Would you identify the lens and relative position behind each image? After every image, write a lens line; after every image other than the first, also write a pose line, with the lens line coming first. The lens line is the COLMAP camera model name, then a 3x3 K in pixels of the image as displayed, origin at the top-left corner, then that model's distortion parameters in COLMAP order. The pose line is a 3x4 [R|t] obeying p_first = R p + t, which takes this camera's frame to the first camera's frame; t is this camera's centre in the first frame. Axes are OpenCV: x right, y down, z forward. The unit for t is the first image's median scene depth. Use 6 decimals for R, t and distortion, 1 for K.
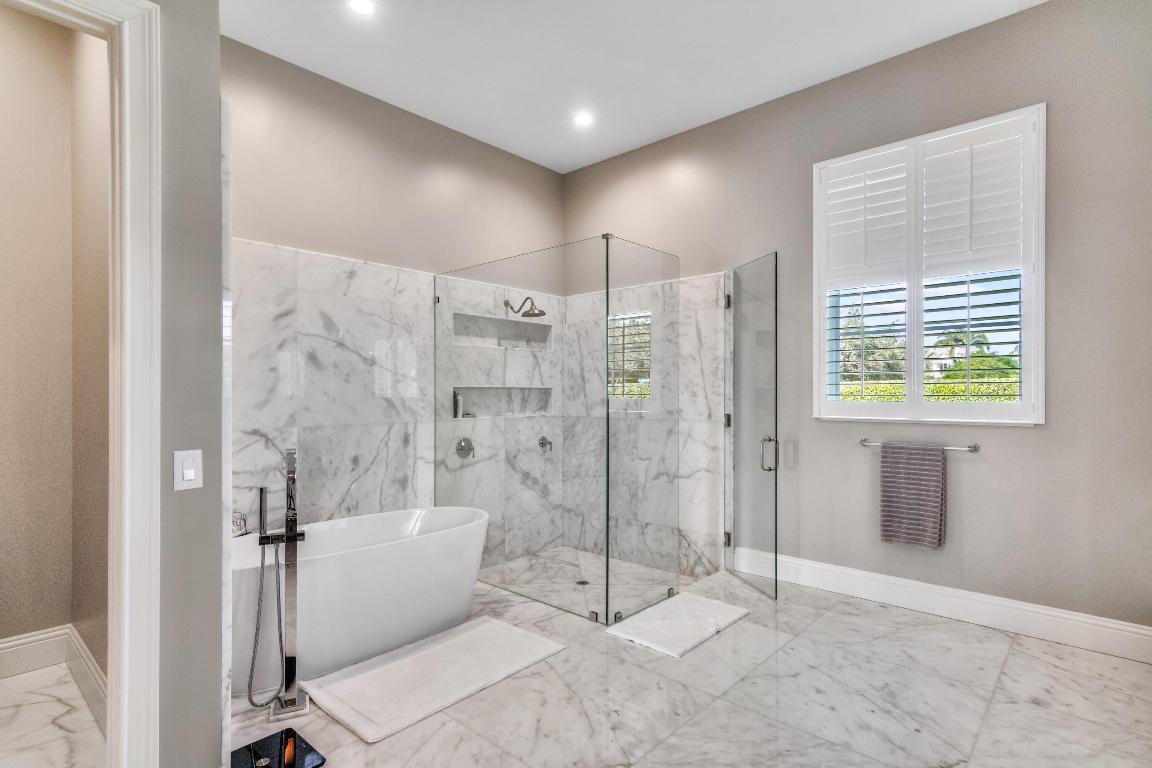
lens RADIAL K [[585.4, 0, 578.0], [0, 585.4, 390.8], [0, 0, 1]] dist [0.000050, -0.000081]
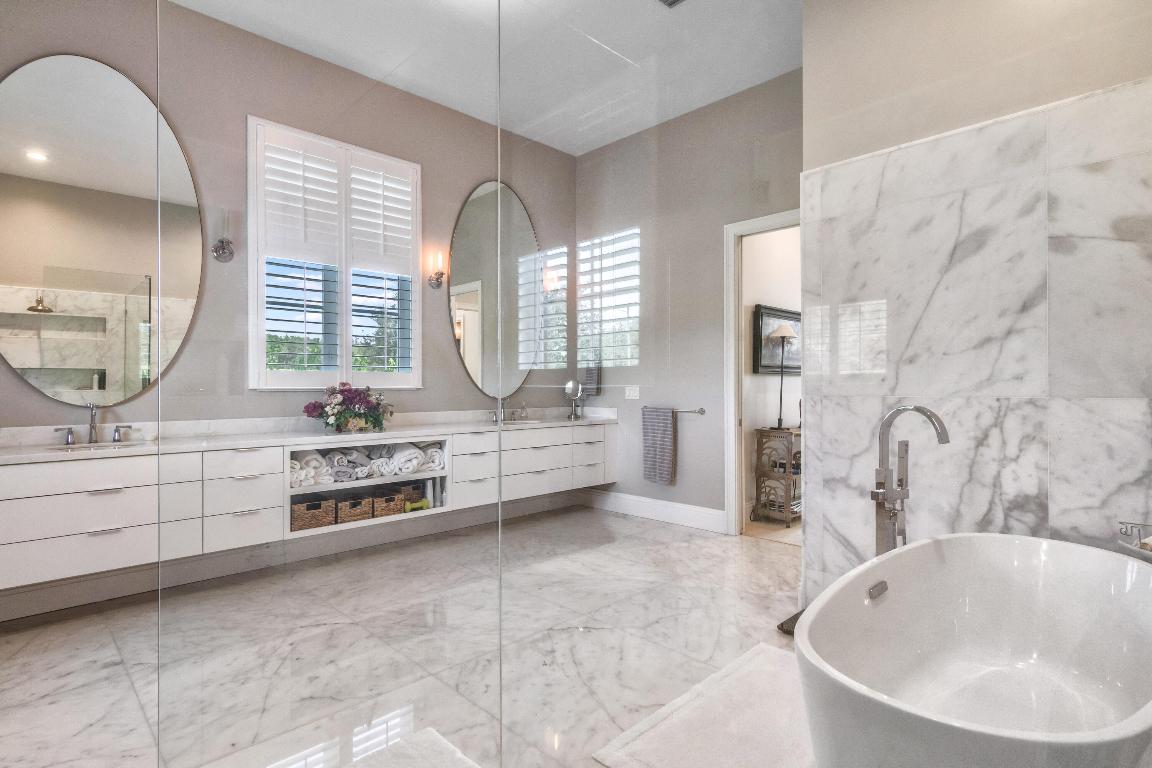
lens RADIAL K [[585.4, 0, 574.0], [0, 585.4, 385.9], [0, 0, 1]] dist [0.000050, -0.000081]
pose [[-0.997642, -0.001129, 0.068629, -0.051456], [-0.001559, 0.999980, -0.006209, 0.070998], [-0.068621, -0.006301, -0.997623, 1.959953]]
